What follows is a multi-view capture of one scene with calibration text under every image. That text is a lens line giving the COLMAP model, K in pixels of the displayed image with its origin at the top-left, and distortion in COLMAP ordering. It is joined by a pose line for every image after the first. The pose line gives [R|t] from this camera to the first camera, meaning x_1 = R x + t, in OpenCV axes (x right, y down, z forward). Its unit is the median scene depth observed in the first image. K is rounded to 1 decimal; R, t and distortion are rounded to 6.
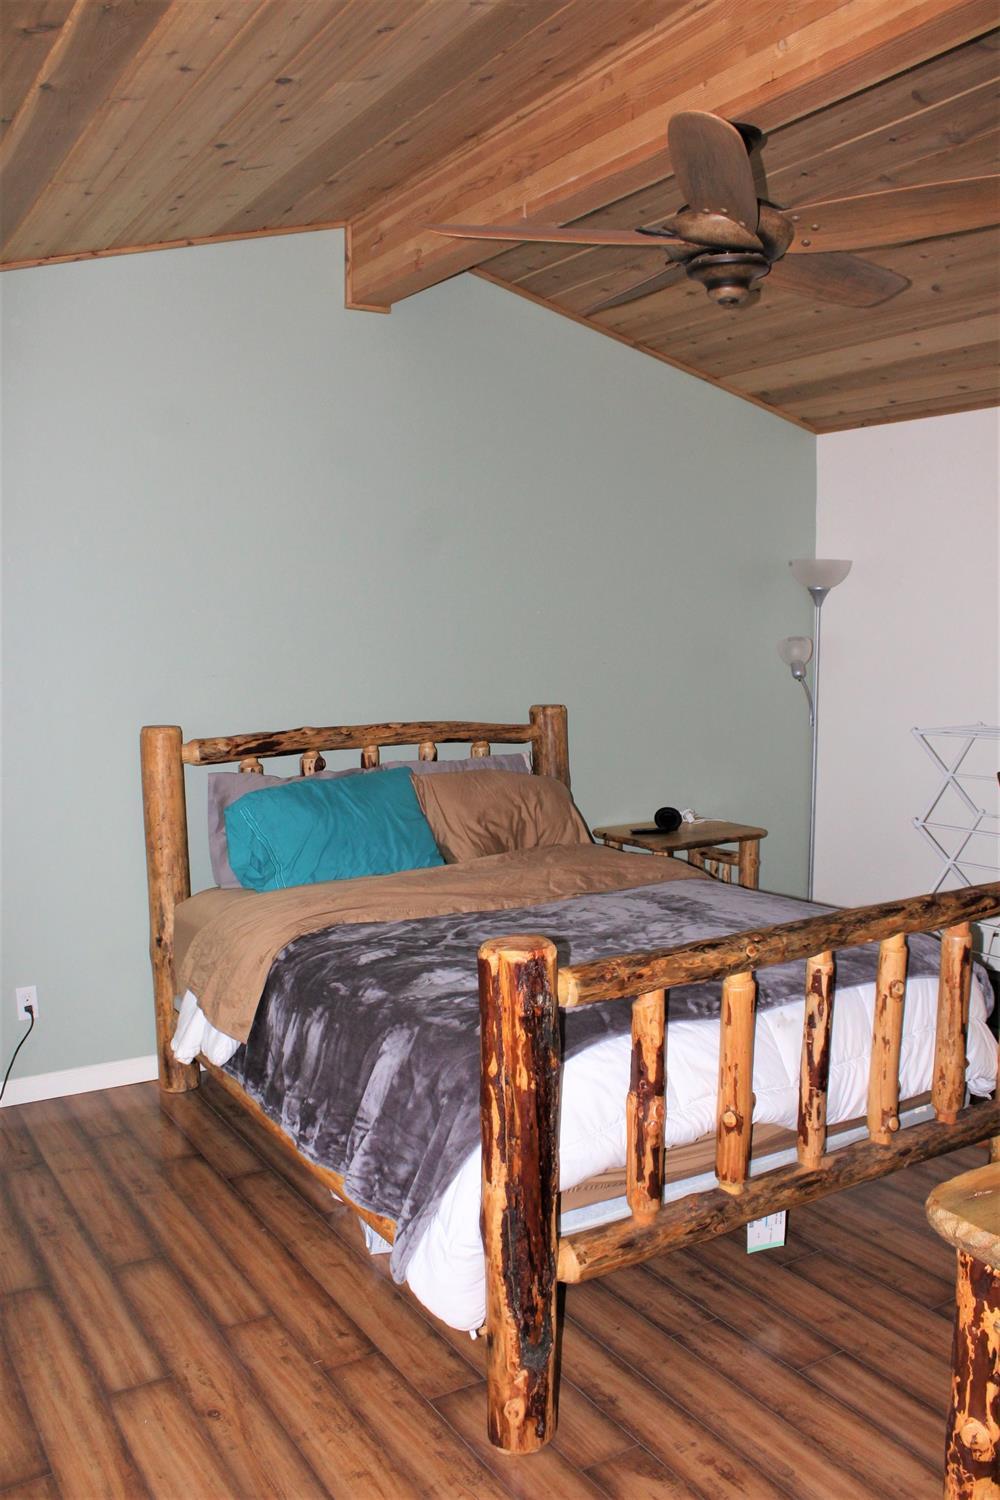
lens RADIAL K [[1263.2, 0, 500.0], [0, 1263.2, 750.0], [0, 0, 1]] dist [-0.165012, 0.146334]
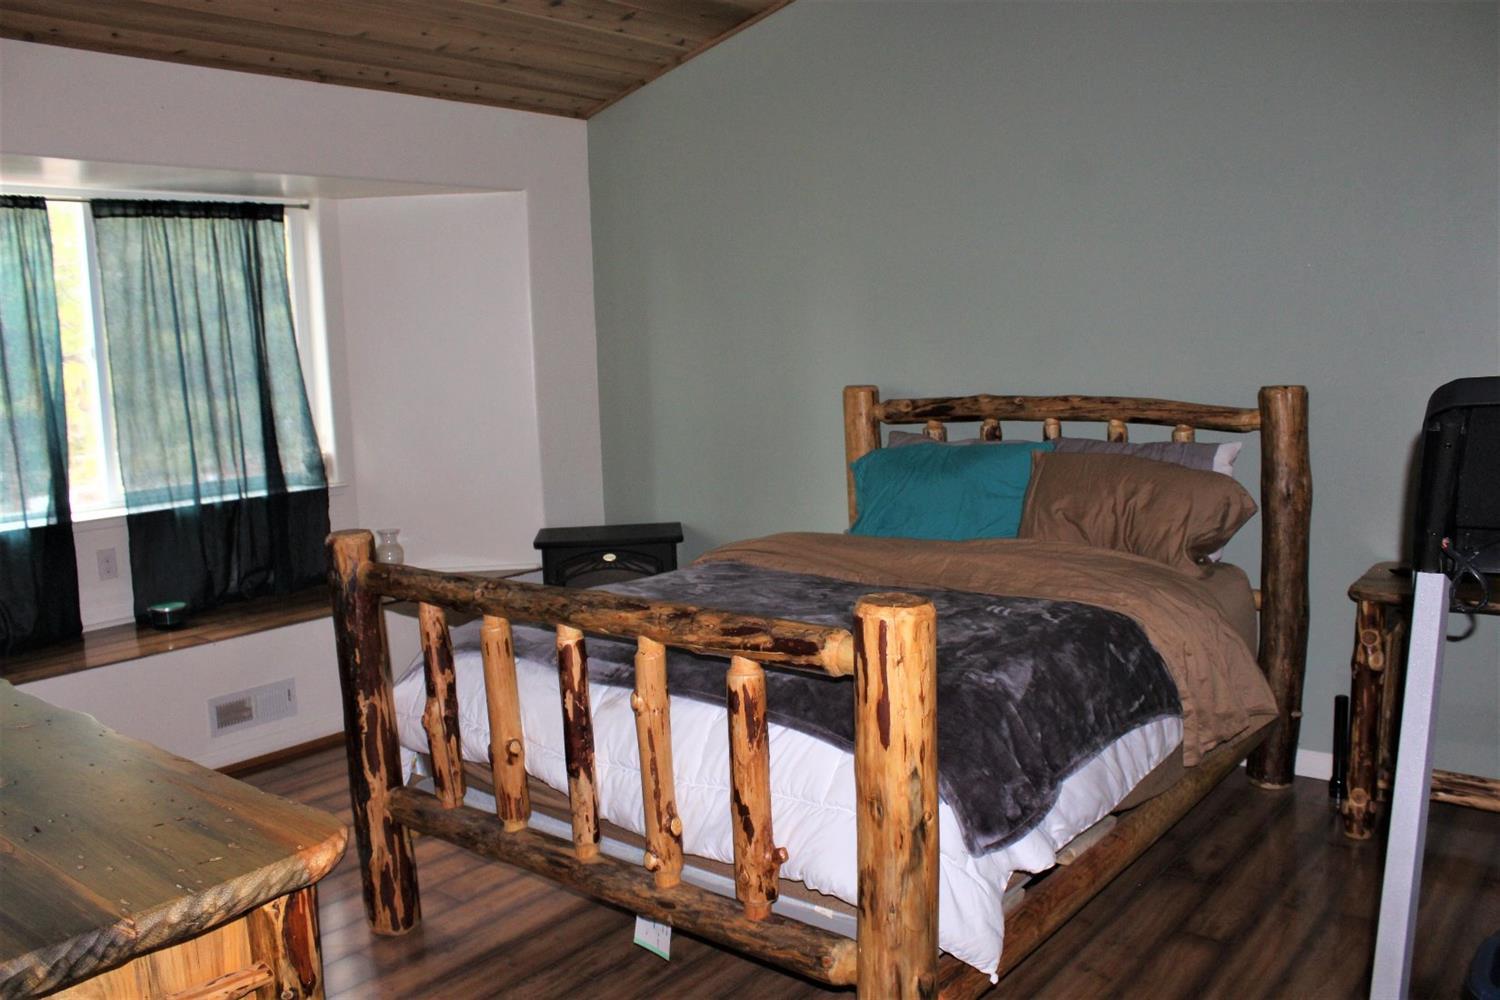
lens RADIAL K [[1263.2, 0, 741.3], [0, 1263.2, 506.9], [0, 0, 1]] dist [-0.165012, 0.146334]
pose [[0.328685, 0.120034, -0.936781, 0.728907], [-0.066389, 0.992373, 0.103863, -0.020459], [0.942103, 0.028054, 0.334147, 0.499721]]
